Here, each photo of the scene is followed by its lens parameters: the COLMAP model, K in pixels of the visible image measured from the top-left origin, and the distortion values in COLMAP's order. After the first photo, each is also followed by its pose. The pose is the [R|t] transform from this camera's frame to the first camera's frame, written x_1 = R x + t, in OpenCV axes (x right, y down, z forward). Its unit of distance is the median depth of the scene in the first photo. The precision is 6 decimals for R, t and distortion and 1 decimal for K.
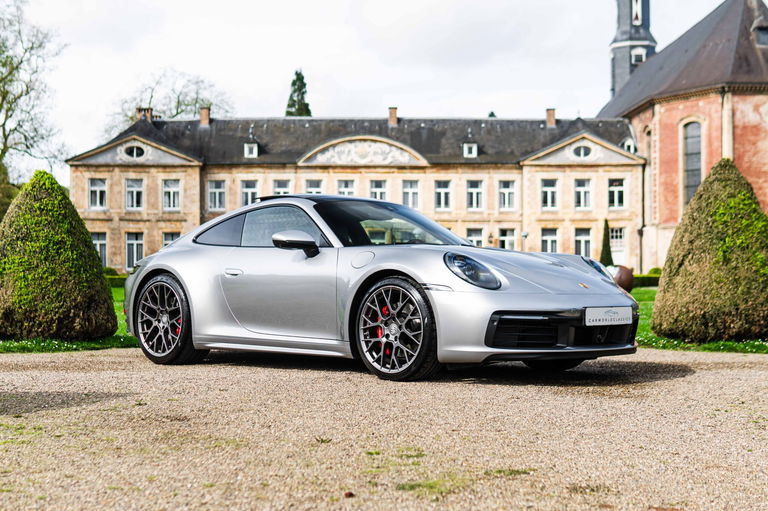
lens RADIAL K [[1169.3, 0, 380.0], [0, 1169.3, 258.8], [0, 0, 1]] dist [-0.043316, -0.127484]
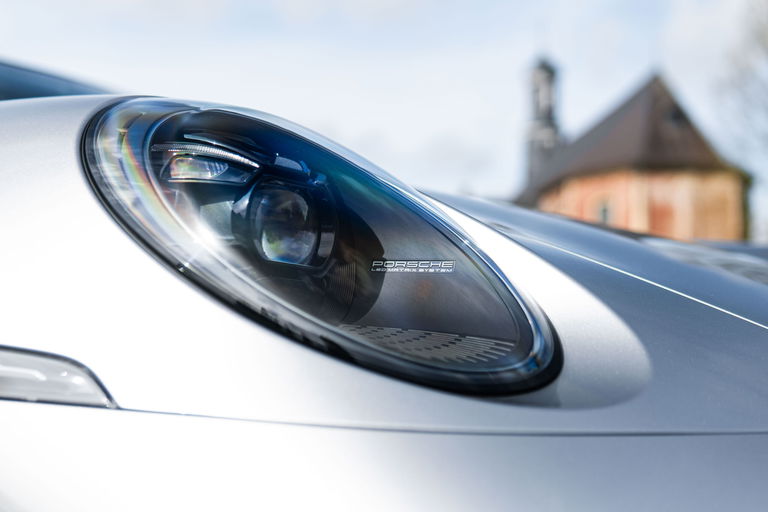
lens RADIAL K [[1093.3, 0, 380.0], [0, 1093.3, 253.2], [0, 0, 1]] dist [-0.046496, -0.059788]
pose [[0.997131, 0.026077, 0.071058, 0.076849], [-0.020836, 0.997076, -0.073520, 0.019747], [-0.072767, 0.071829, 0.994759, 0.883590]]
